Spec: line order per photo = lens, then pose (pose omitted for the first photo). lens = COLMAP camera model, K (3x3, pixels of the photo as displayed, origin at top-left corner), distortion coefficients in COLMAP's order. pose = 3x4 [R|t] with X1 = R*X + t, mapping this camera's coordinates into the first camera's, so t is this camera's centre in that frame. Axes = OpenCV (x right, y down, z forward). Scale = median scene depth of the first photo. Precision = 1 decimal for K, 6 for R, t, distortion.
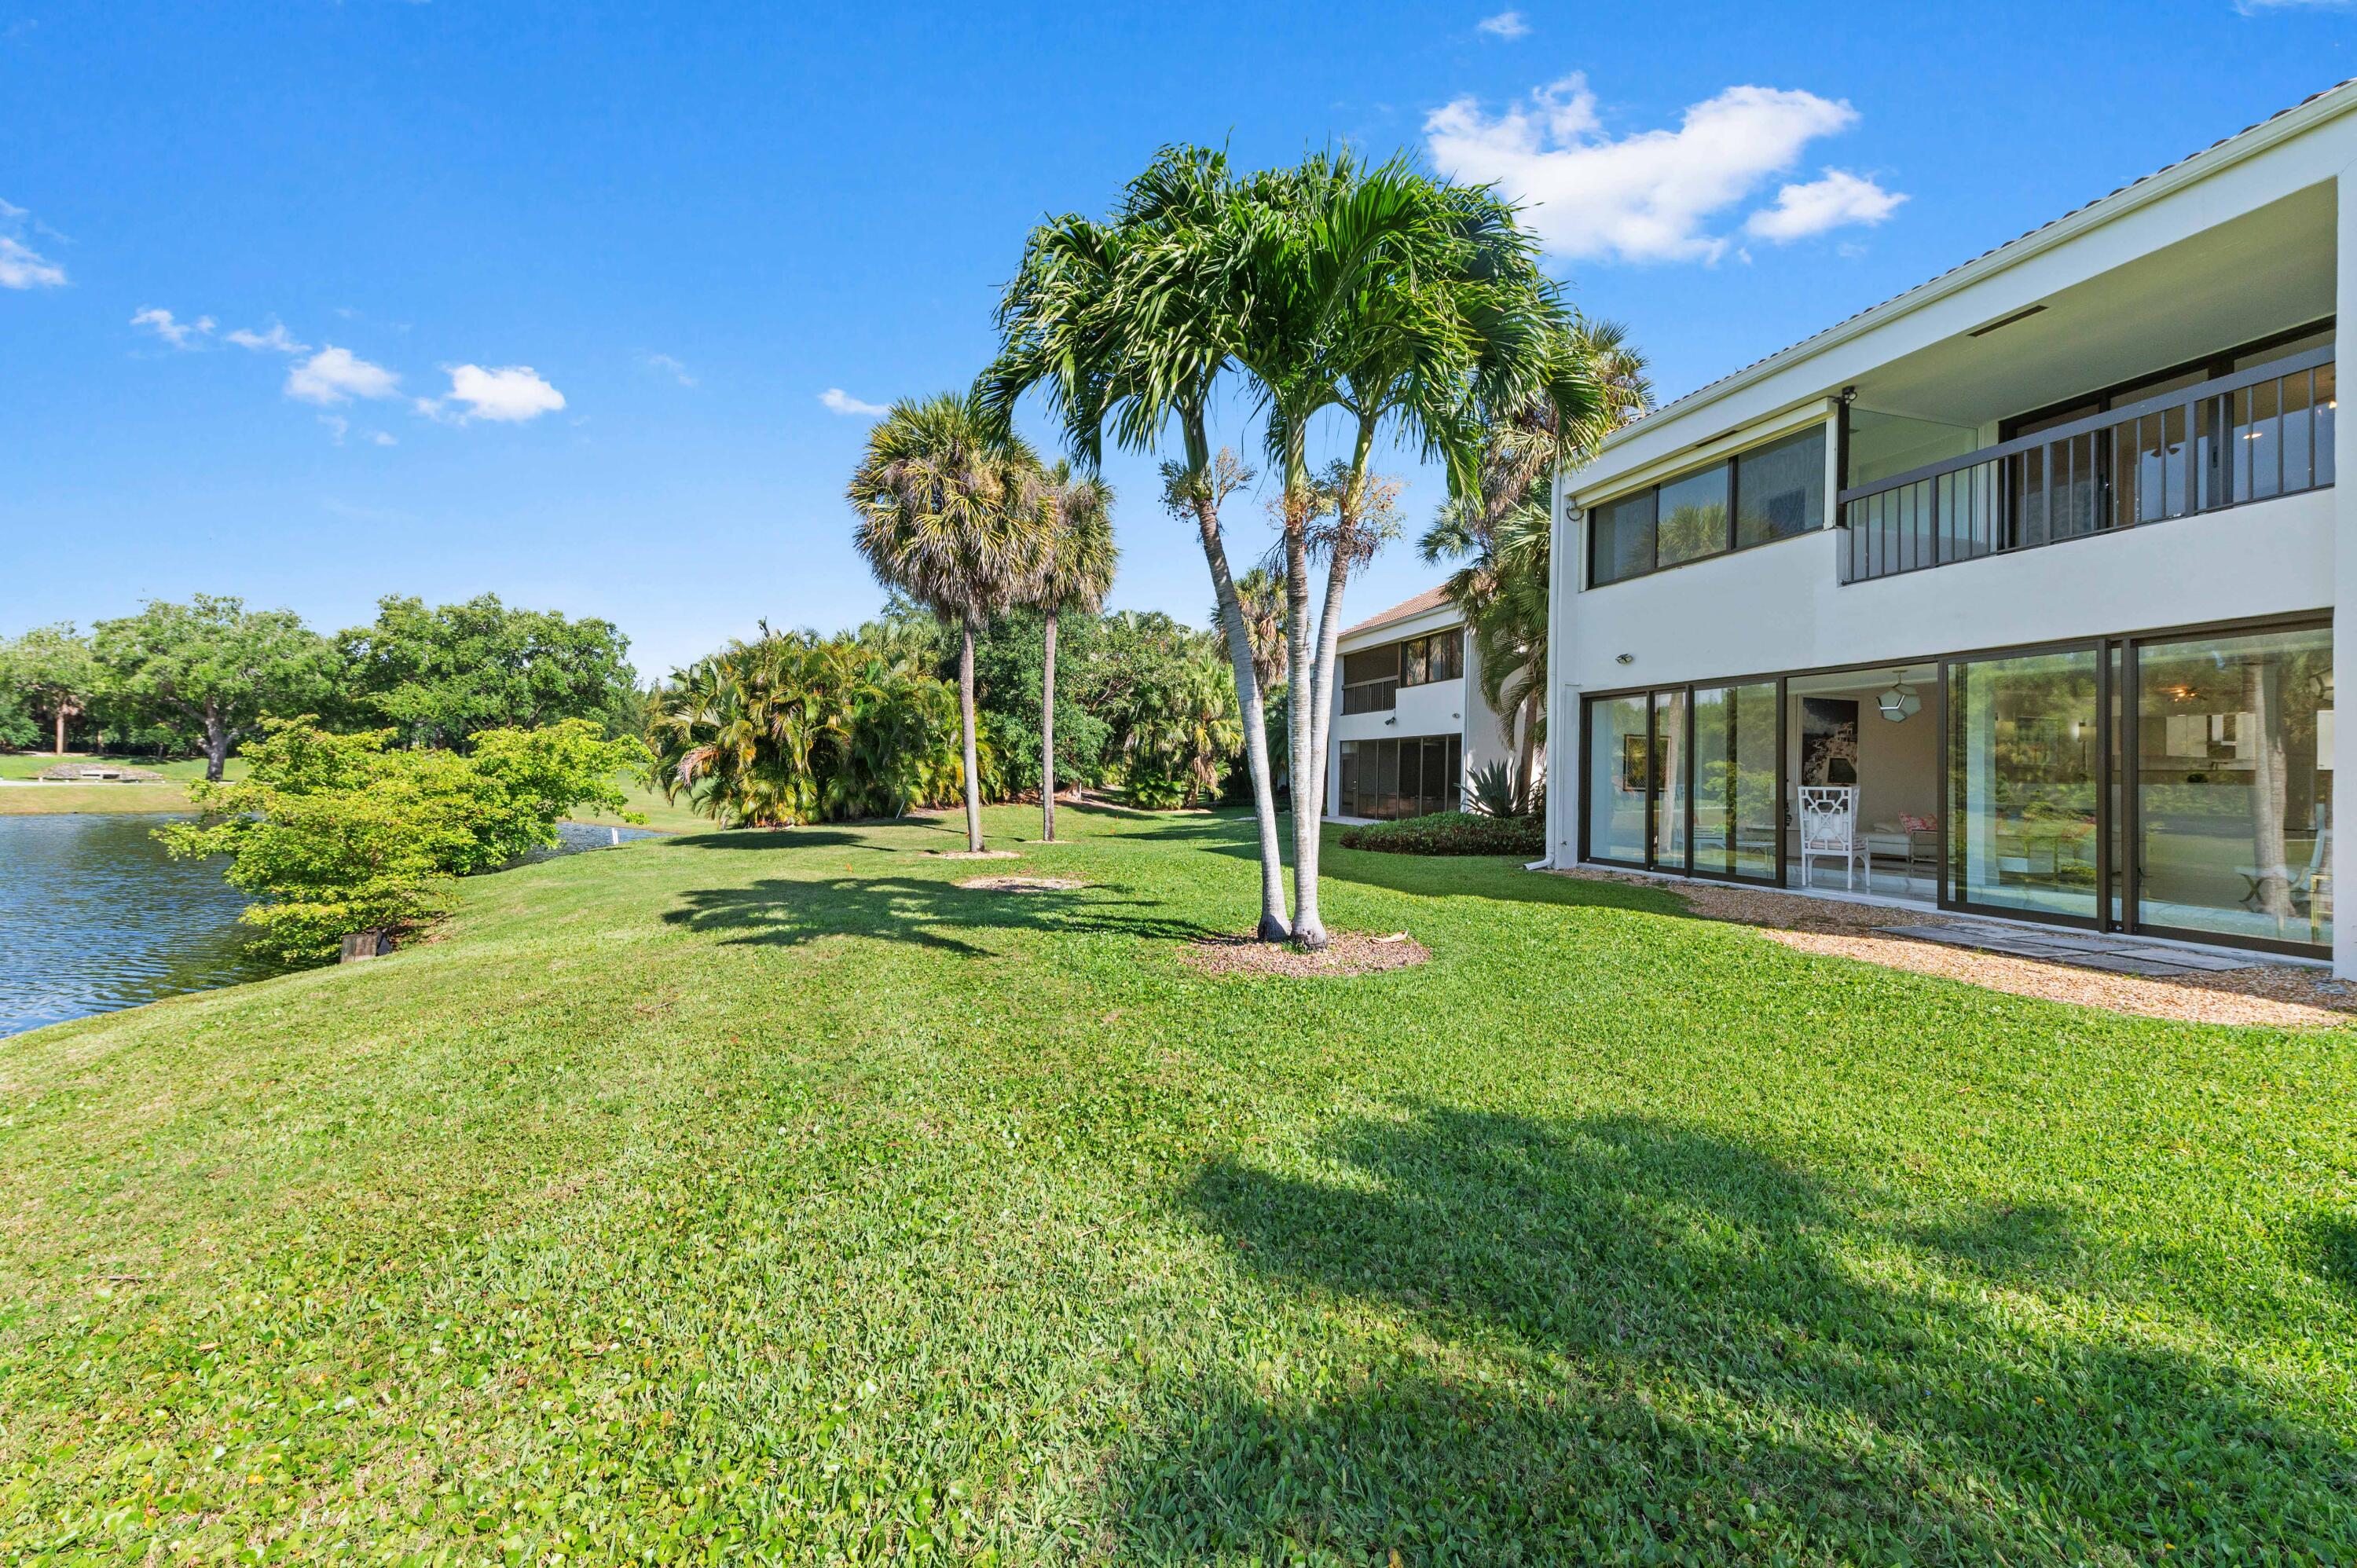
lens RADIAL K [[937.5, 0, 1178.5], [0, 937.5, 784.0], [0, 0, 1]] dist [0.001321, 0.000313]
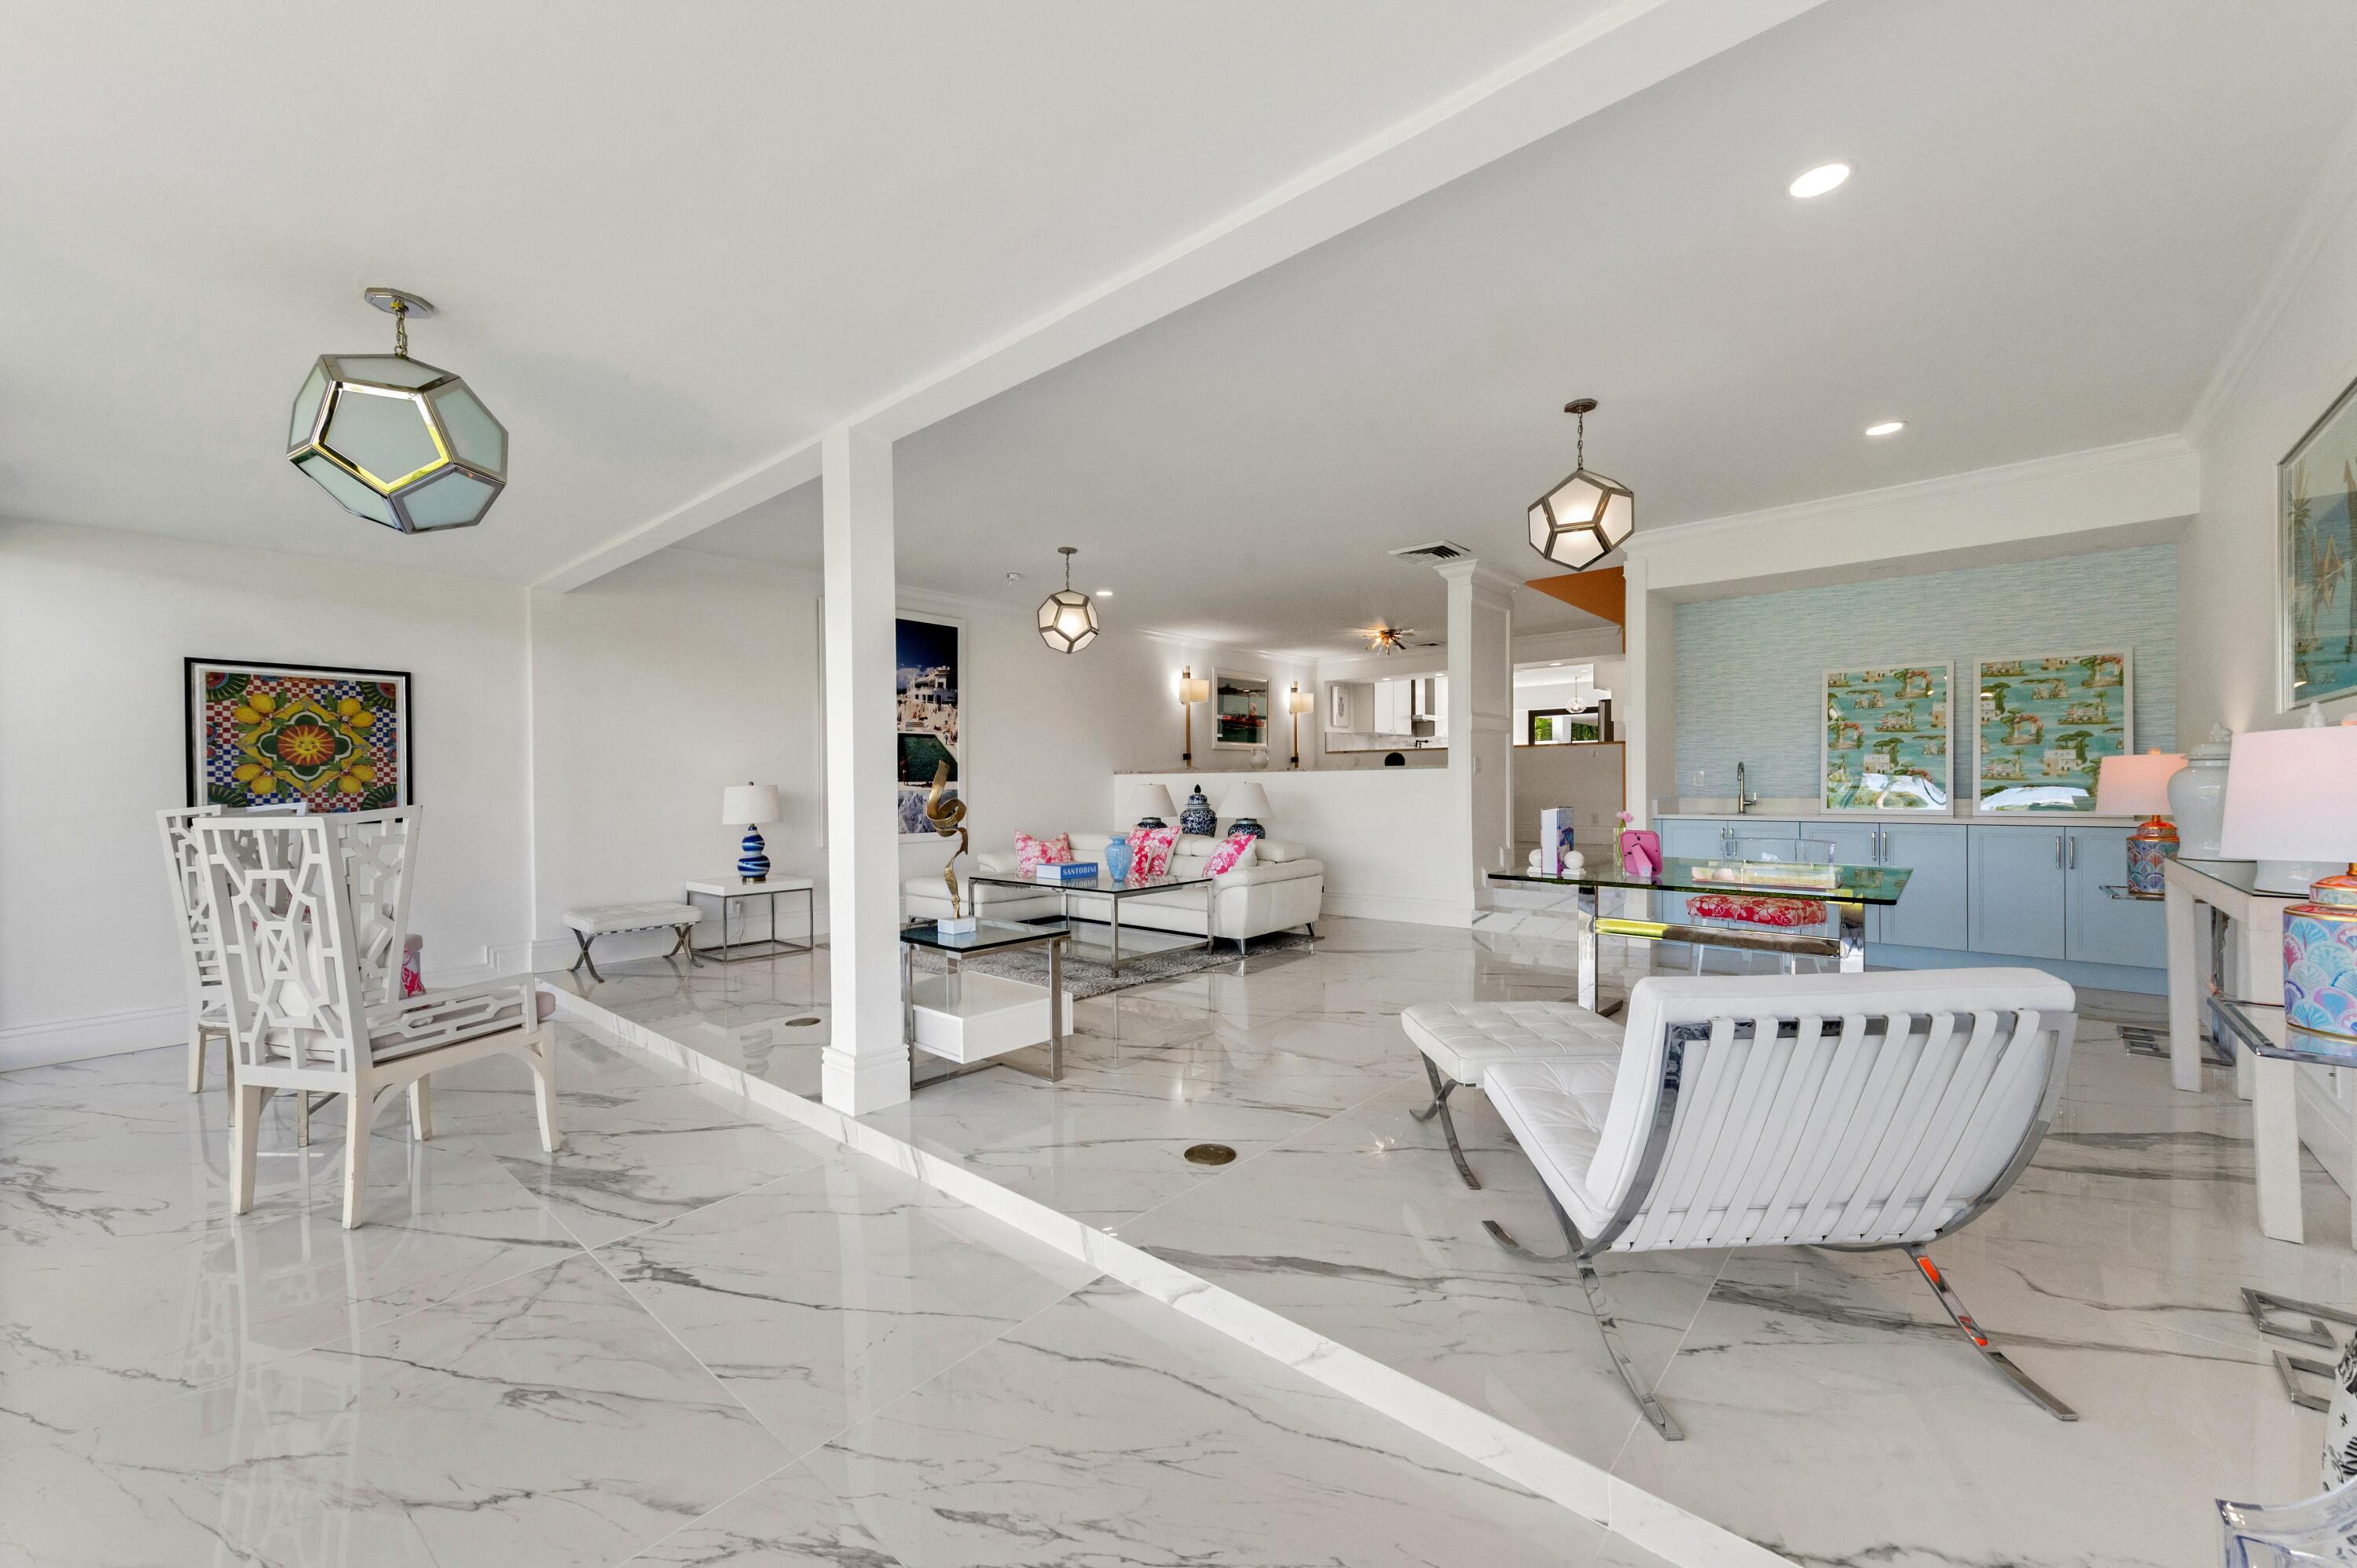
lens RADIAL K [[937.5, 0, 1178.5], [0, 937.5, 784.0], [0, 0, 1]] dist [0.001321, 0.000313]
pose [[0.835986, -0.032872, 0.547766, 0.523015], [0.030717, 0.999442, 0.013098, -0.002069], [-0.547891, 0.005876, 0.836529, 0.469903]]
